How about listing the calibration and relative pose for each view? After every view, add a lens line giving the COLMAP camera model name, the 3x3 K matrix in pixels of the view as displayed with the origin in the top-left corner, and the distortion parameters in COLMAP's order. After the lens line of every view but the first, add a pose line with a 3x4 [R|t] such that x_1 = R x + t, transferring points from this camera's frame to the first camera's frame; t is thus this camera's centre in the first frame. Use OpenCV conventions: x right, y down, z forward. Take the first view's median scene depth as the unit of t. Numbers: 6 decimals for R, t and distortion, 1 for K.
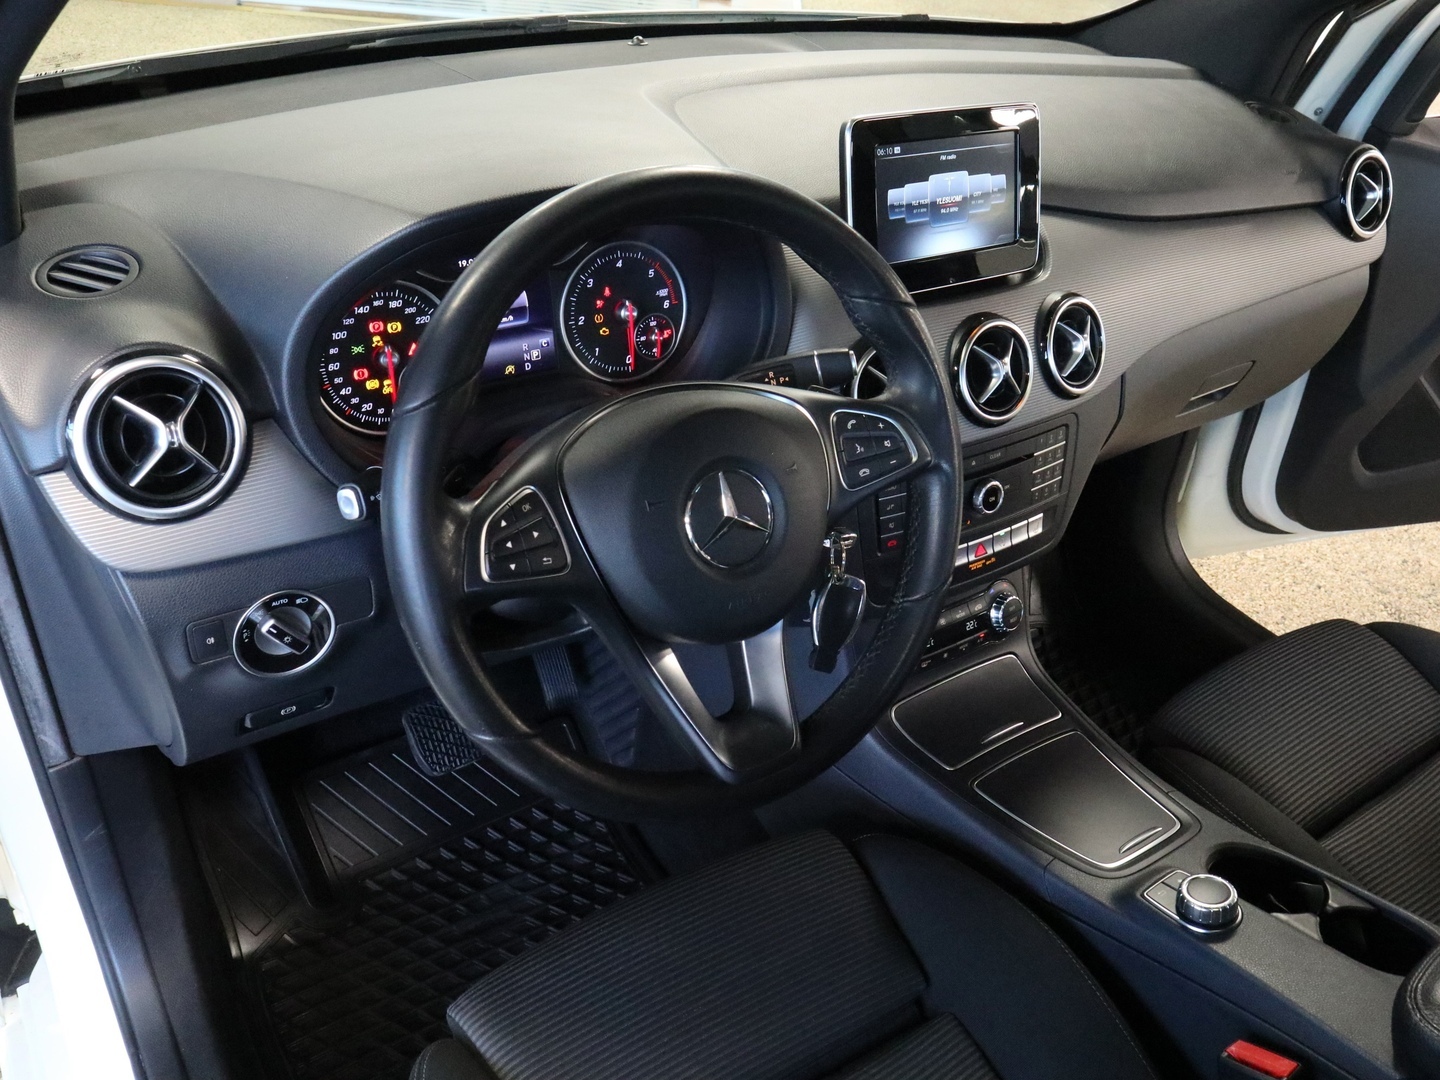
lens RADIAL K [[1196.2, 0, 729.8], [0, 1196.2, 534.0], [0, 0, 1]] dist [-0.093313, 0.043209]
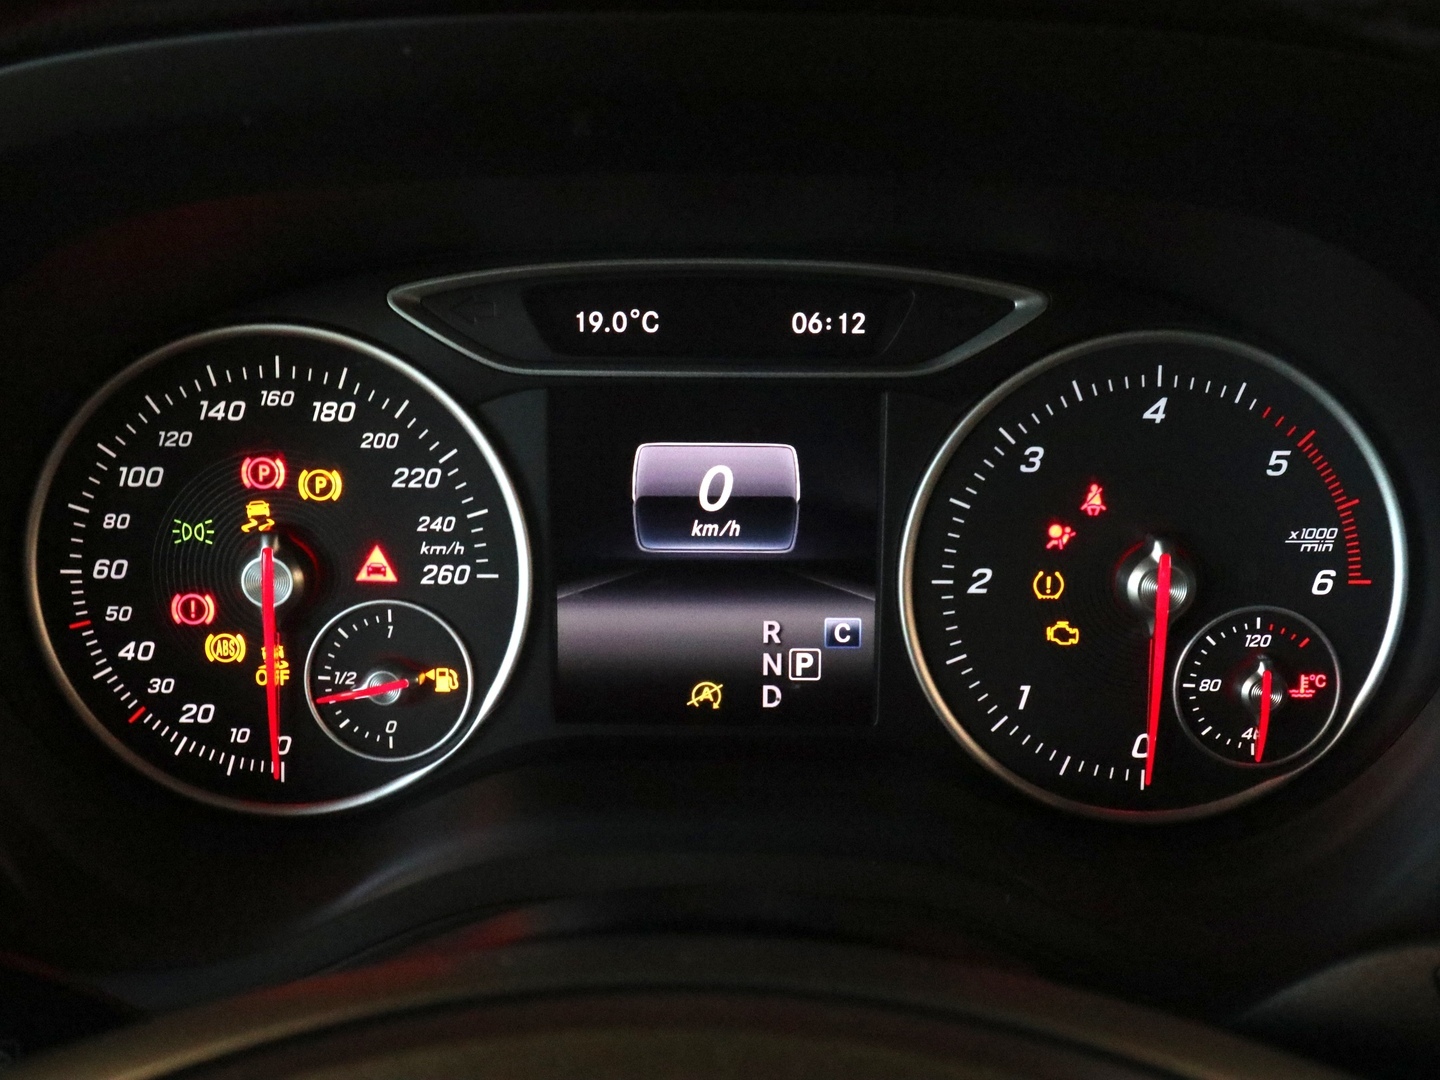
lens RADIAL K [[1785.1, 0, 722.7], [0, 1785.1, 547.4], [0, 0, 1]] dist [0.000619, 0.000000]
pose [[0.829877, 0.157417, -0.535280, 0.054119], [-0.262117, 0.956911, -0.124964, -0.115080], [0.492544, 0.244011, 0.835380, 0.597720]]
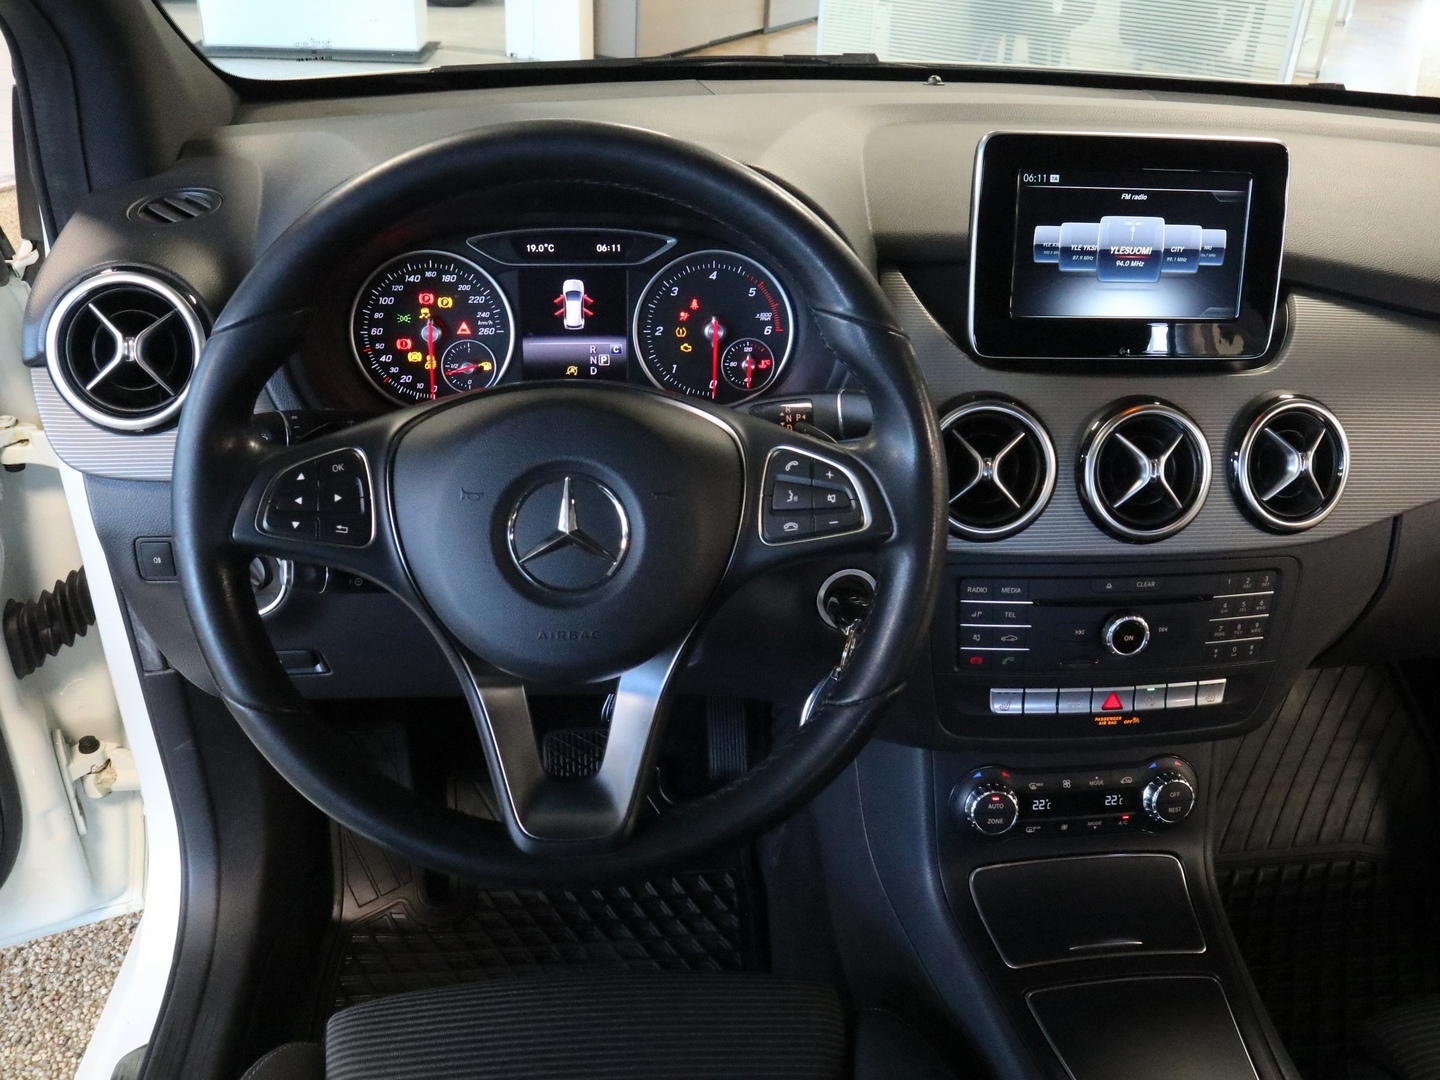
lens RADIAL K [[1196.2, 0, 722.9], [0, 1196.2, 532.6], [0, 0, 1]] dist [-0.093313, 0.043209]
pose [[0.888205, 0.194233, -0.416373, 0.323373], [-0.230931, 0.972184, -0.039108, -0.005533], [0.397195, 0.130889, 0.908353, 0.211570]]
